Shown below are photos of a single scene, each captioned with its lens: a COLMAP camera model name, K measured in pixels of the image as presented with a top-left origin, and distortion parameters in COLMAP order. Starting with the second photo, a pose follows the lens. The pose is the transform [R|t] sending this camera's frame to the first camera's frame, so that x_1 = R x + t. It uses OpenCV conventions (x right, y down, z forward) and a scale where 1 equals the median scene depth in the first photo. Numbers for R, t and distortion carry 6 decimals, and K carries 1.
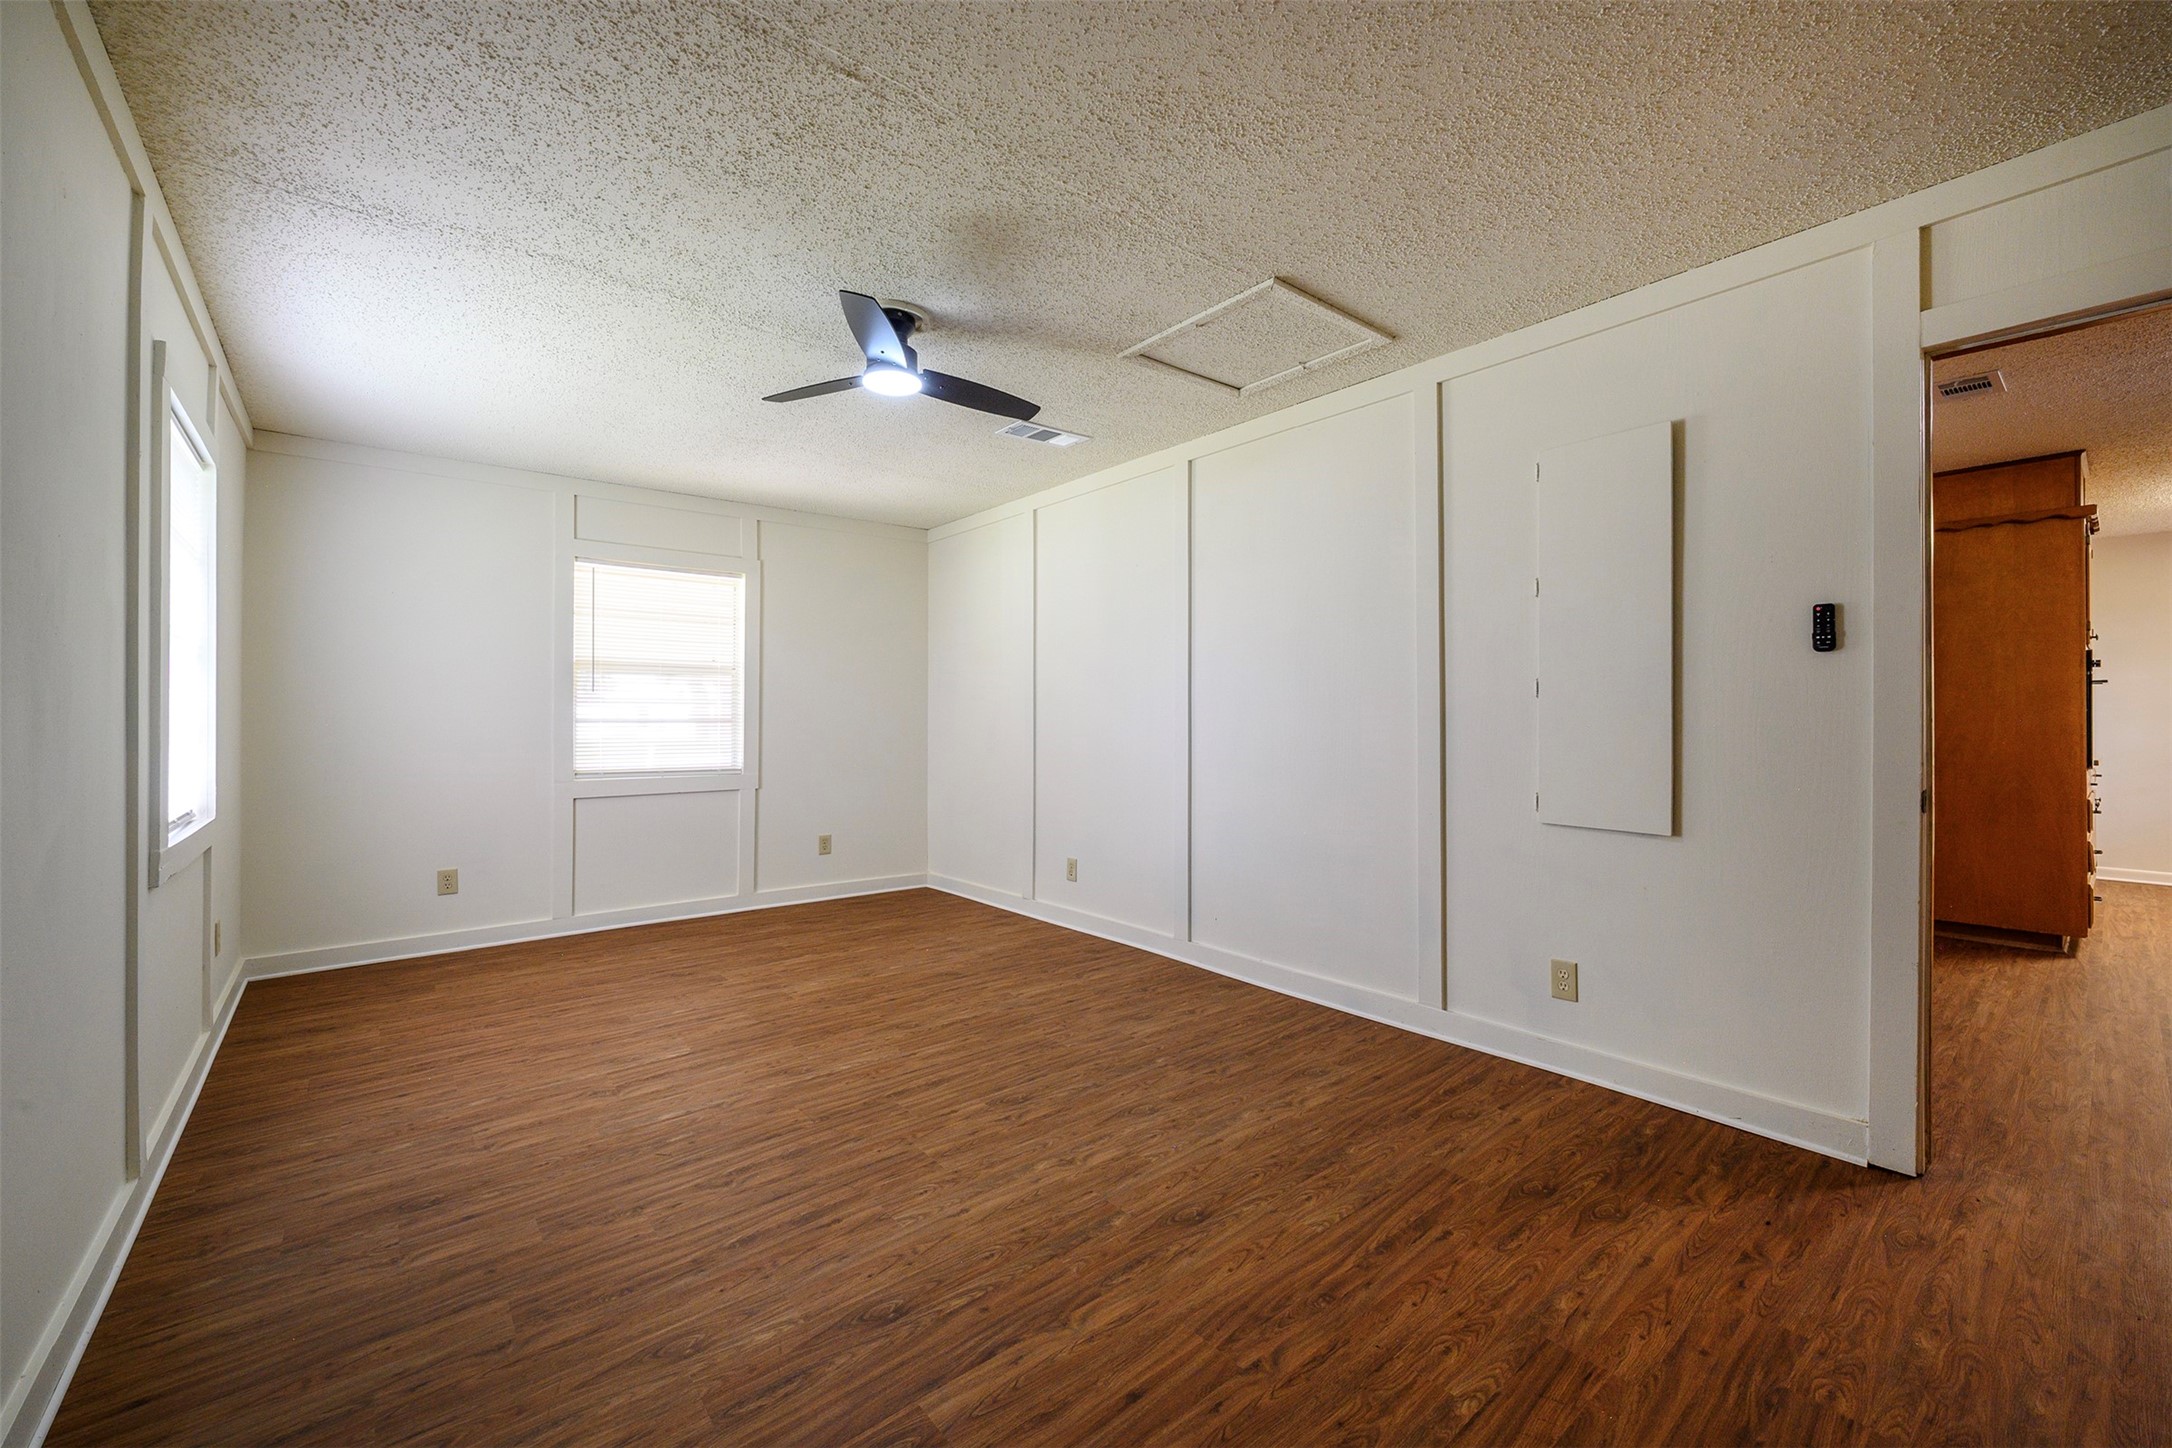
lens RADIAL K [[861.7, 0, 1080.8], [0, 861.7, 719.1], [0, 0, 1]] dist [-0.001706, -0.000431]
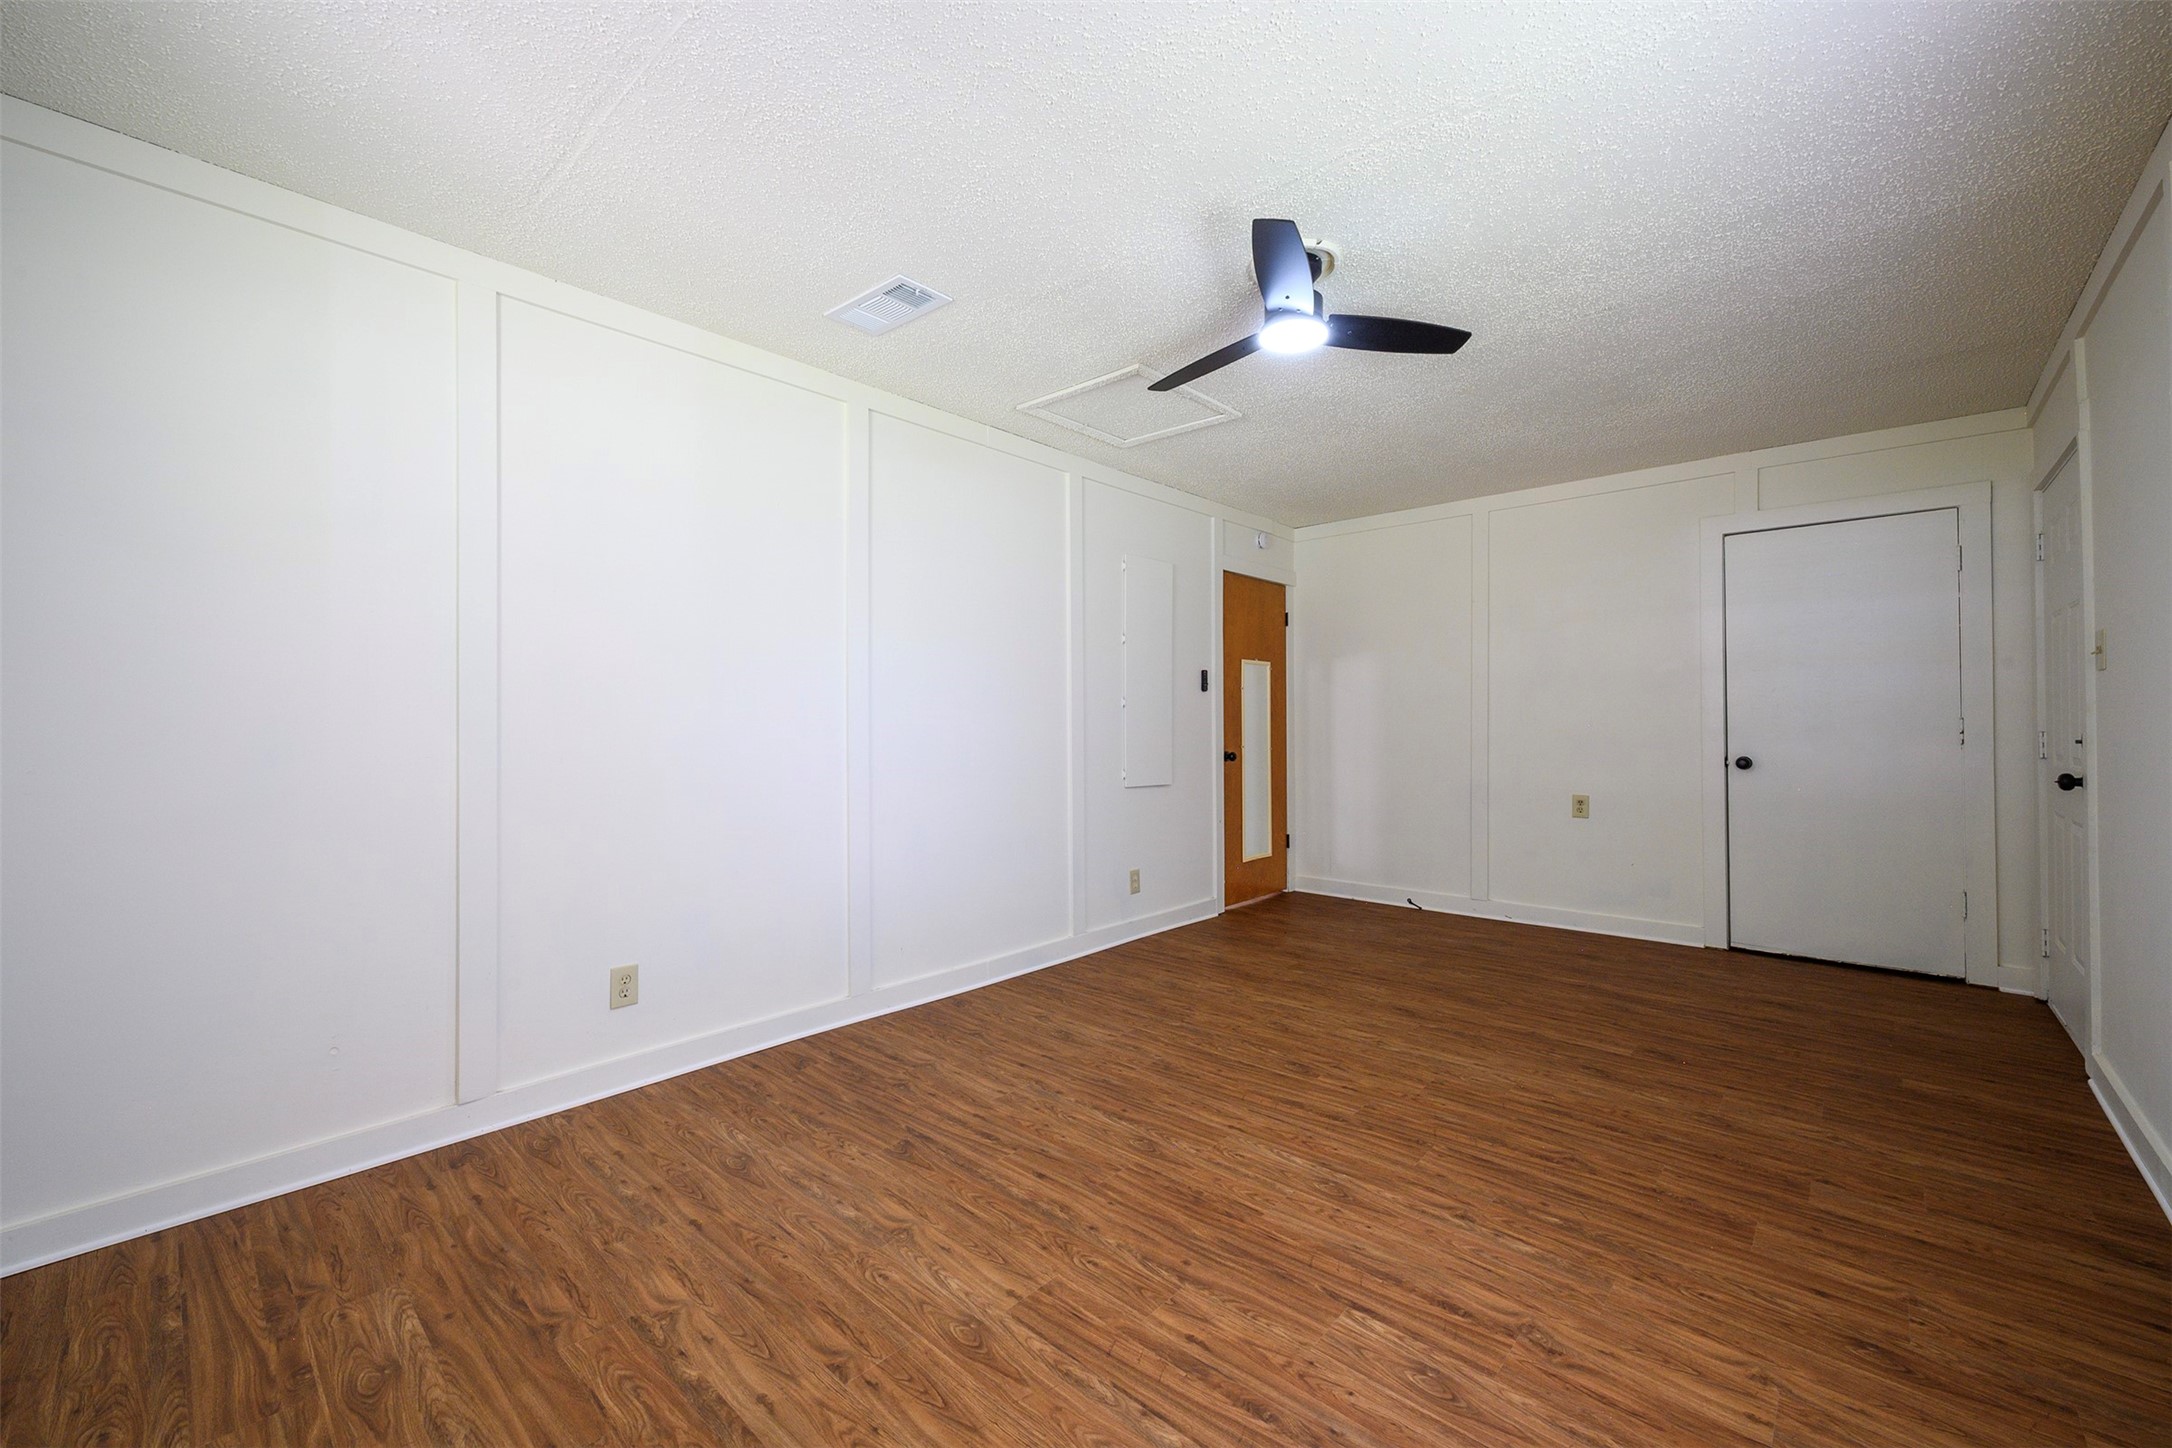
lens RADIAL K [[861.7, 0, 1080.8], [0, 861.7, 719.1], [0, 0, 1]] dist [-0.001706, -0.000431]
pose [[-0.142218, 0.006260, 0.989816, -1.054741], [0.002138, 0.999980, -0.006017, 0.003575], [-0.989833, 0.001260, -0.142229, 1.339136]]
